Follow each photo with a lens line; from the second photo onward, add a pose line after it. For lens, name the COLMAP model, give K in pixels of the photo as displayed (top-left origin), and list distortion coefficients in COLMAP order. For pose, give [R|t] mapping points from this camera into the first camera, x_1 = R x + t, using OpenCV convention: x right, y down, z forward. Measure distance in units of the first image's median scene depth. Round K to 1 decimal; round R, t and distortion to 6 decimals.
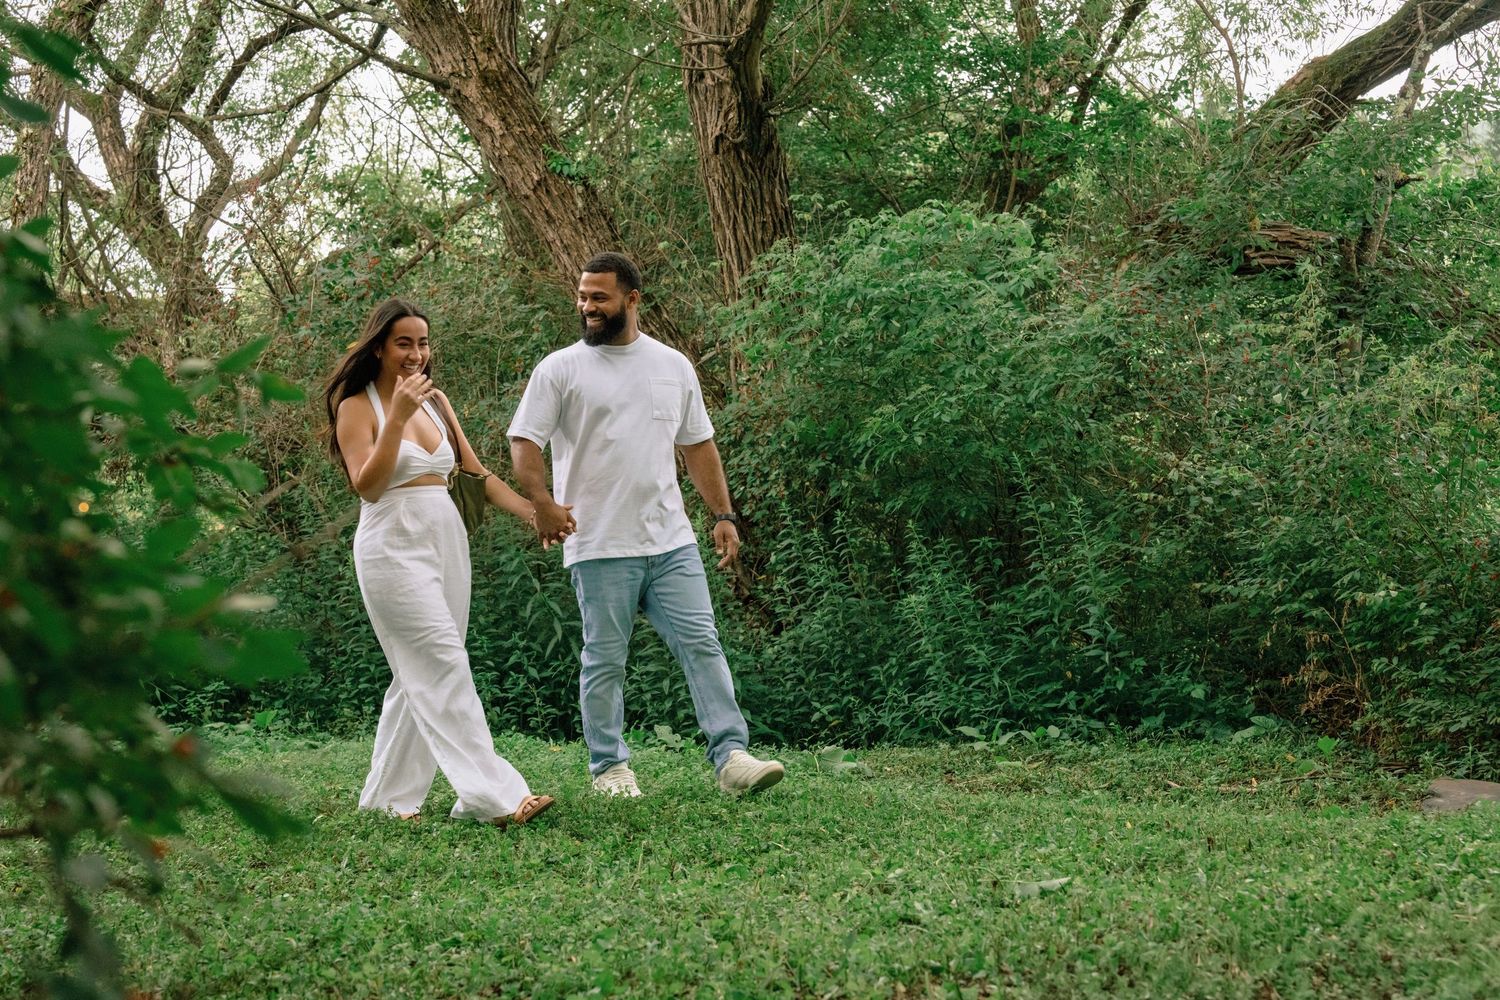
lens RADIAL K [[2486.7, 0, 760.5], [0, 2486.7, 513.7], [0, 0, 1]] dist [0.013209, 0.000000]
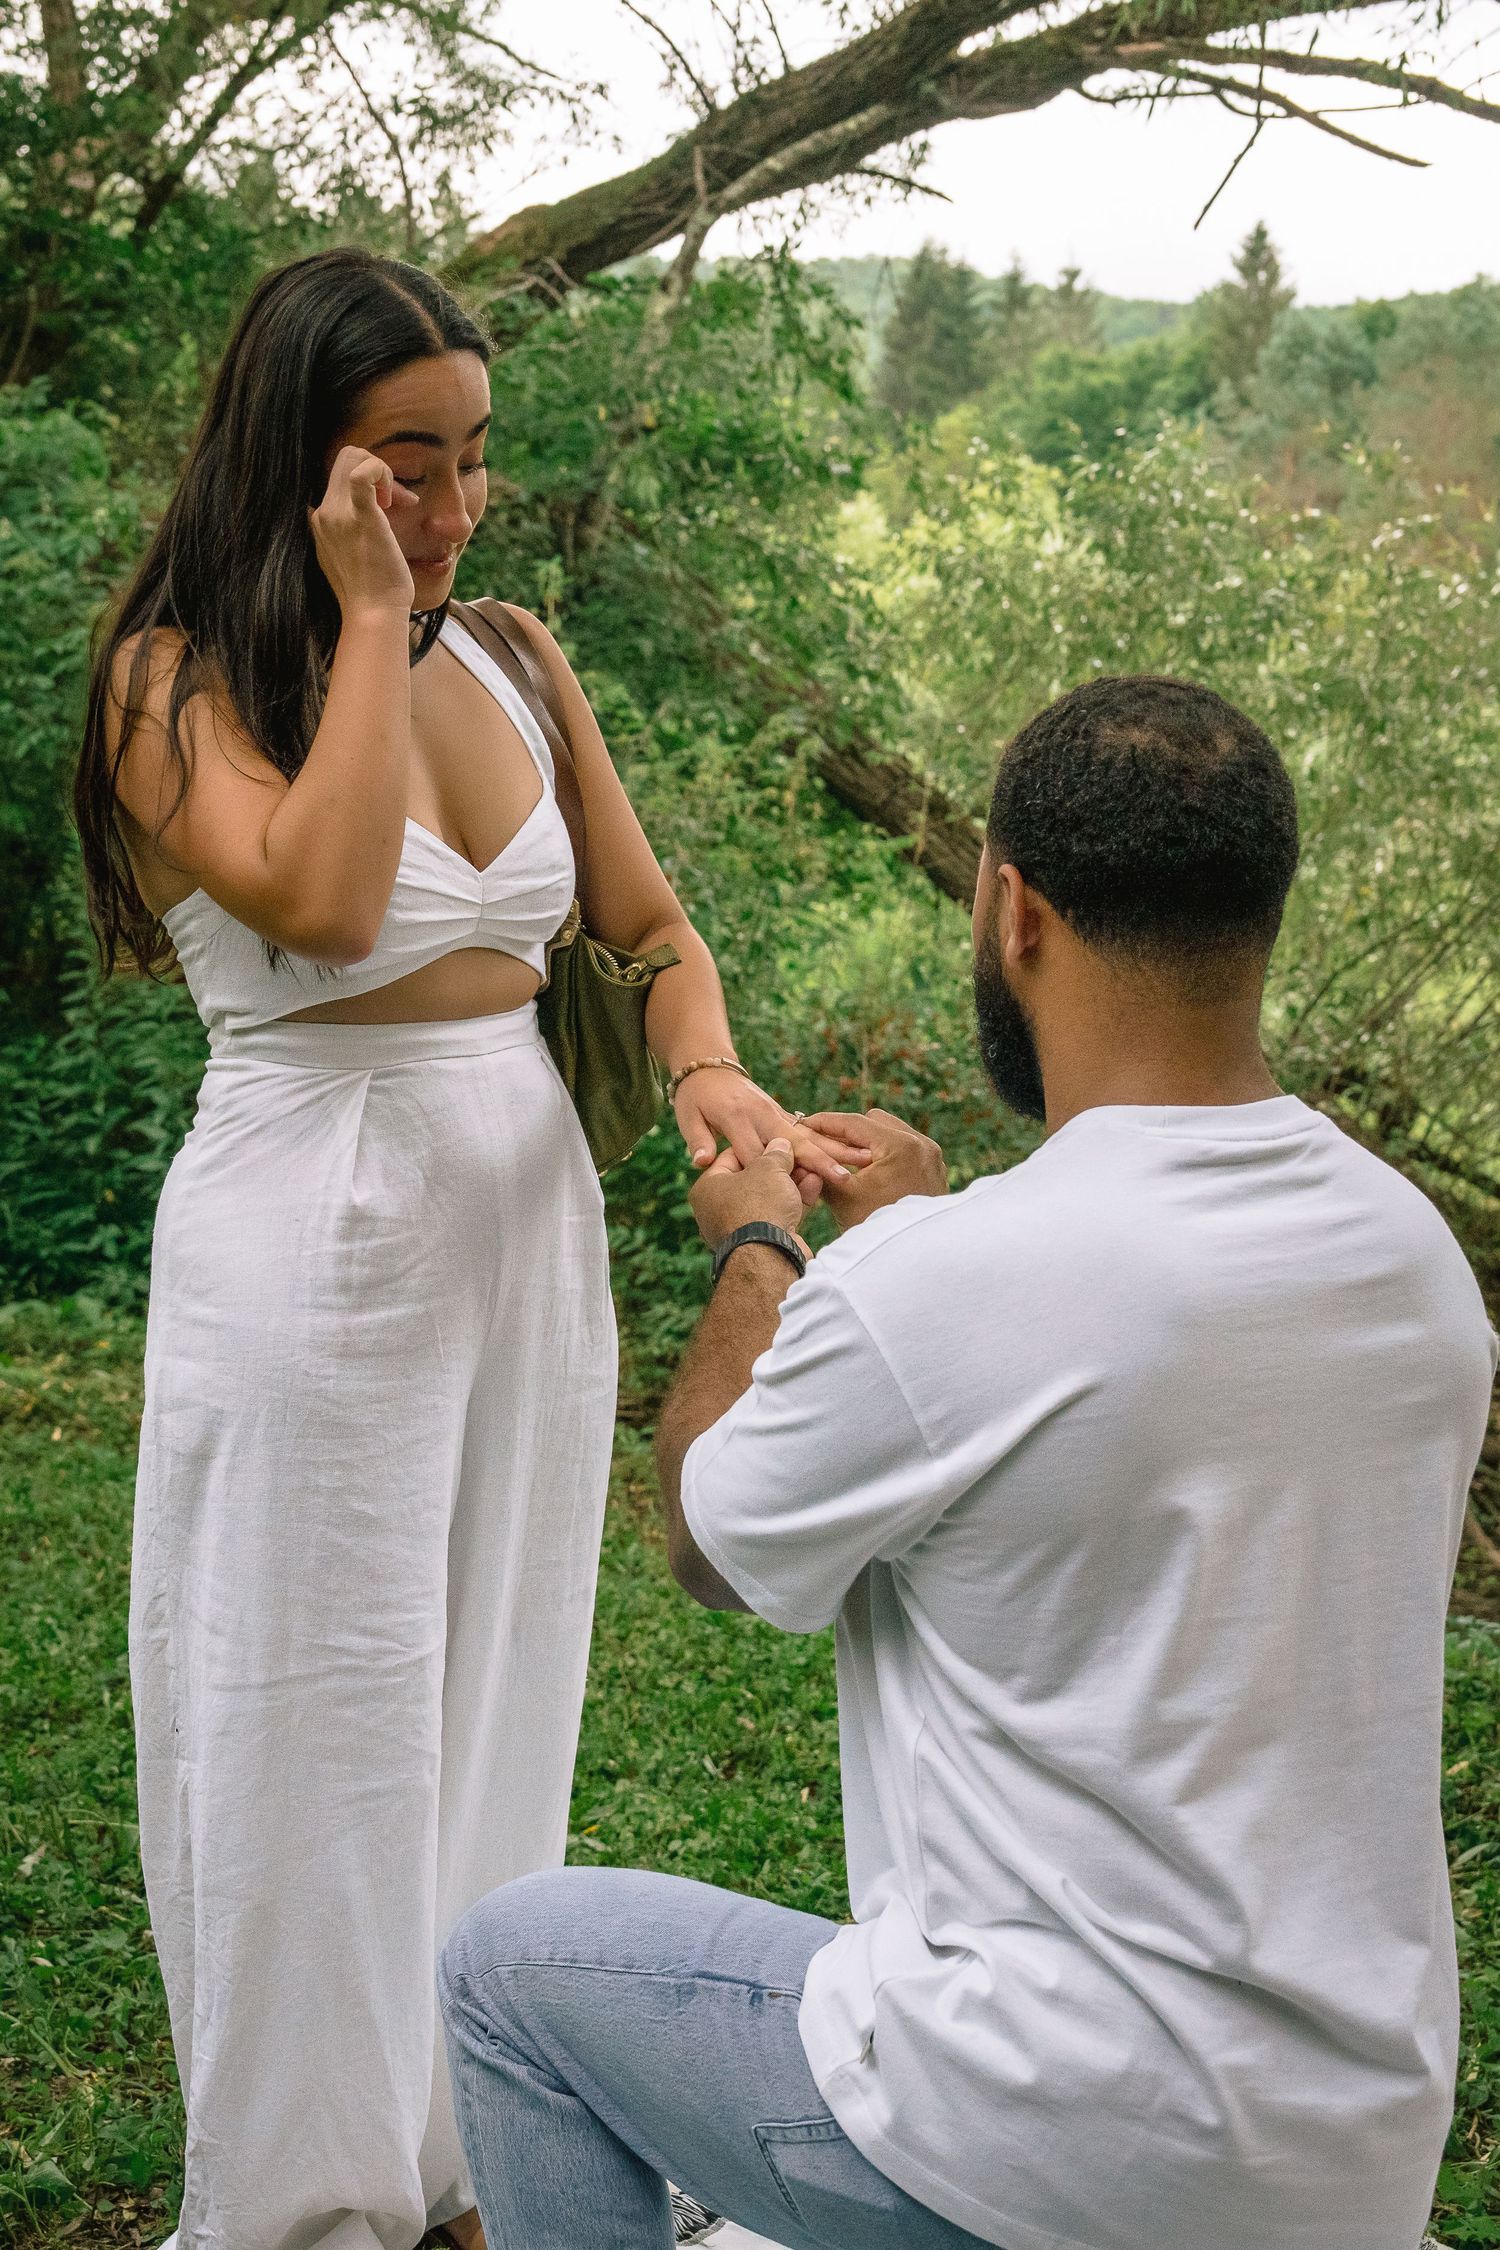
lens RADIAL K [[3488.3, 0, 617.8], [0, 3488.3, 1173.4], [0, 0, 1]] dist [0.001223, 0.000000]
pose [[0.949925, 0.061690, 0.306327, -0.020603], [-0.098345, 0.989524, 0.105694, -0.044507], [-0.296598, -0.130527, 0.946040, 0.147874]]
